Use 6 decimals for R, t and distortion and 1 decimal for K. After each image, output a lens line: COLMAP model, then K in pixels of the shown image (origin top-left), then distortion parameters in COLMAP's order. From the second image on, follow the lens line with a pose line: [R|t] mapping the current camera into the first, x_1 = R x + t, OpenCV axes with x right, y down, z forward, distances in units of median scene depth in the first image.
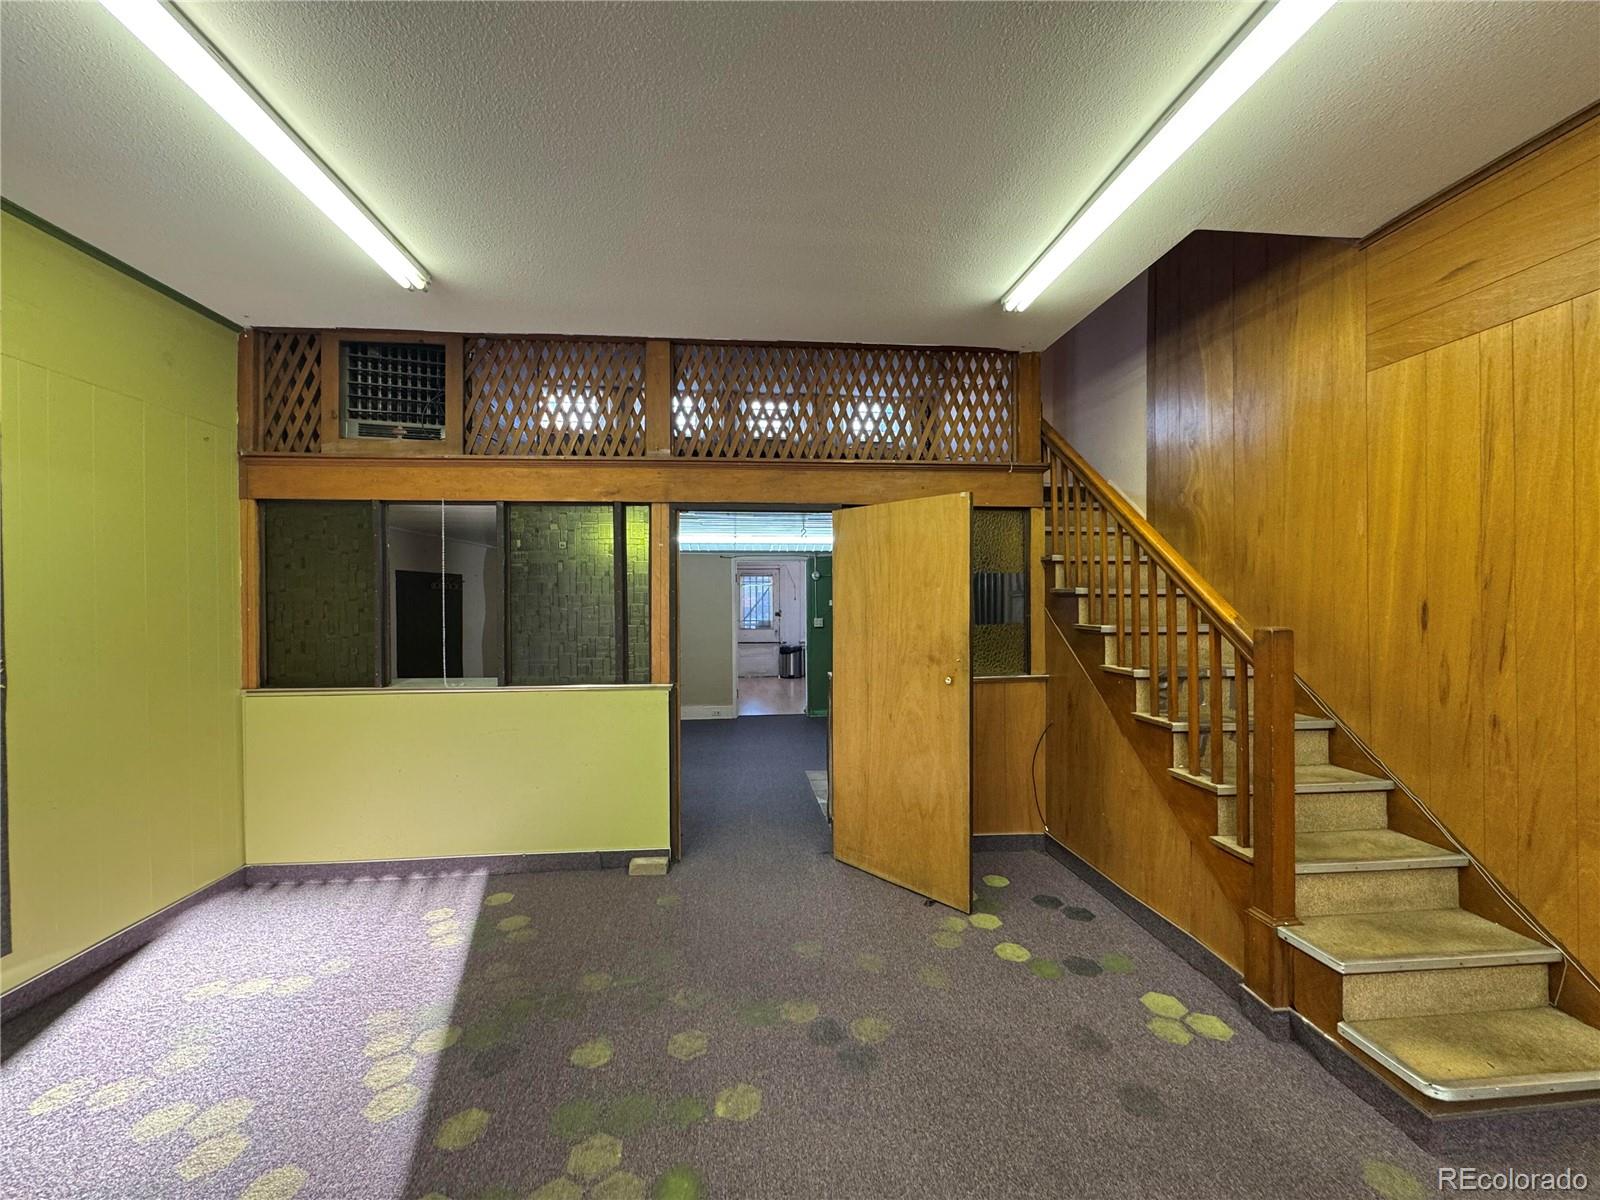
lens RADIAL K [[642.5, 0, 800.0], [0, 642.5, 600.0], [0, 0, 1]] dist [-0.001385, -0.000176]
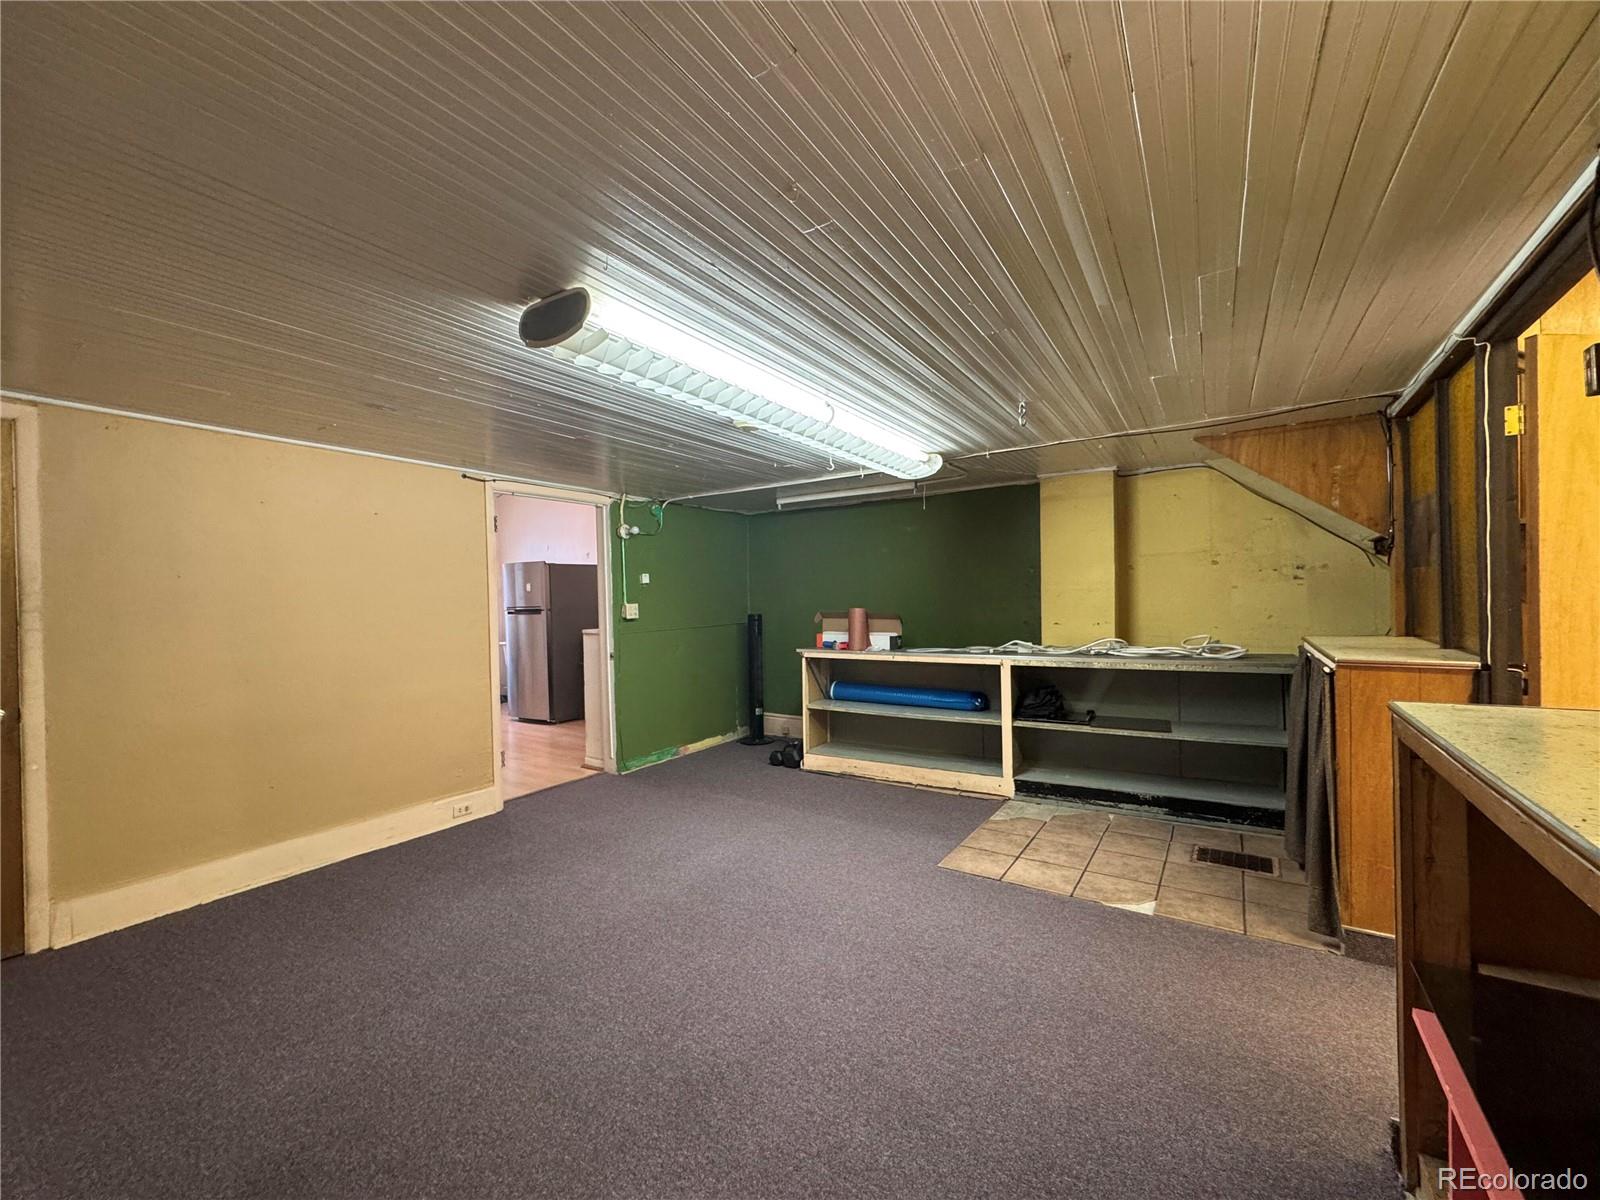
lens RADIAL K [[642.5, 0, 800.0], [0, 642.5, 600.0], [0, 0, 1]] dist [-0.001385, -0.000176]
pose [[0.633409, -0.009437, 0.773760, -0.223227], [0.019054, 0.999813, -0.003403, 0.019949], [-0.773583, 0.016899, 0.633470, 0.346089]]
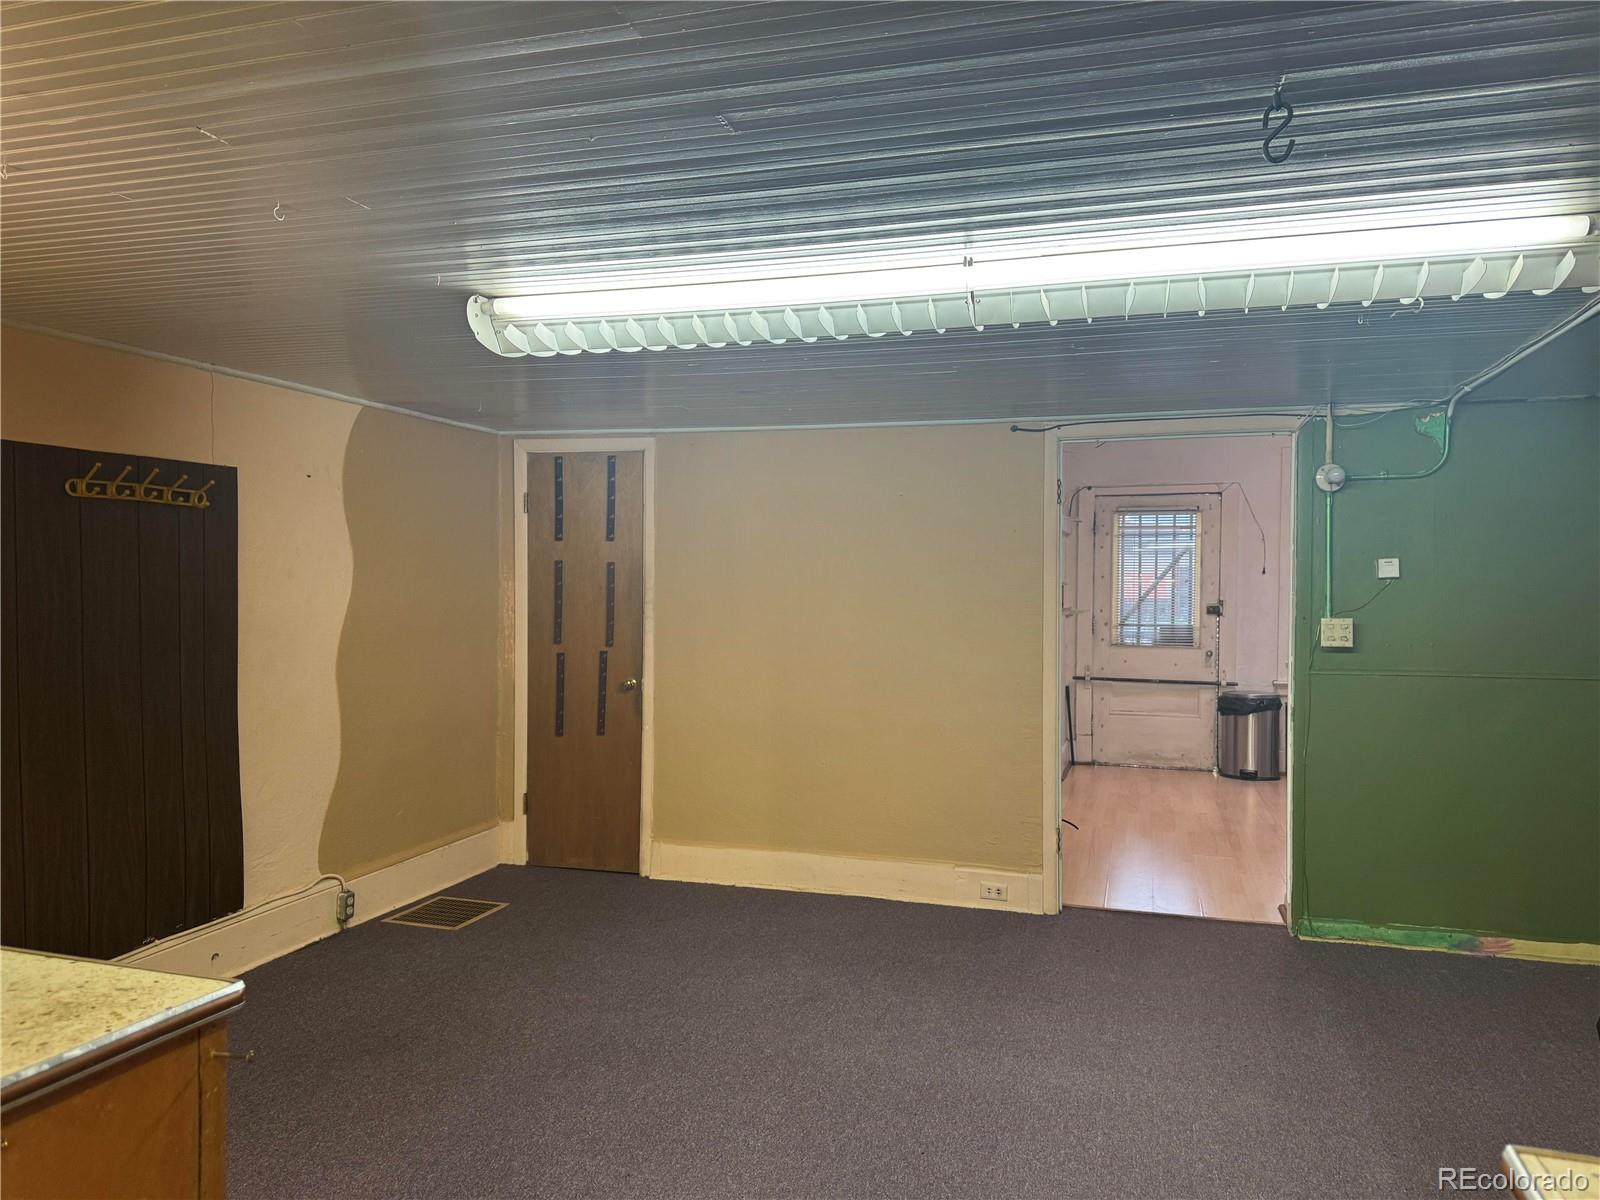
lens RADIAL K [[1125.6, 0, 800.0], [0, 1125.6, 600.0], [0, 0, 1]] dist [0.024496, -0.003905]
pose [[0.918957, 0.016321, -0.394020, 0.004249], [-0.012678, 0.999849, 0.011847, 0.011122], [0.394154, -0.005891, 0.919025, 0.280340]]
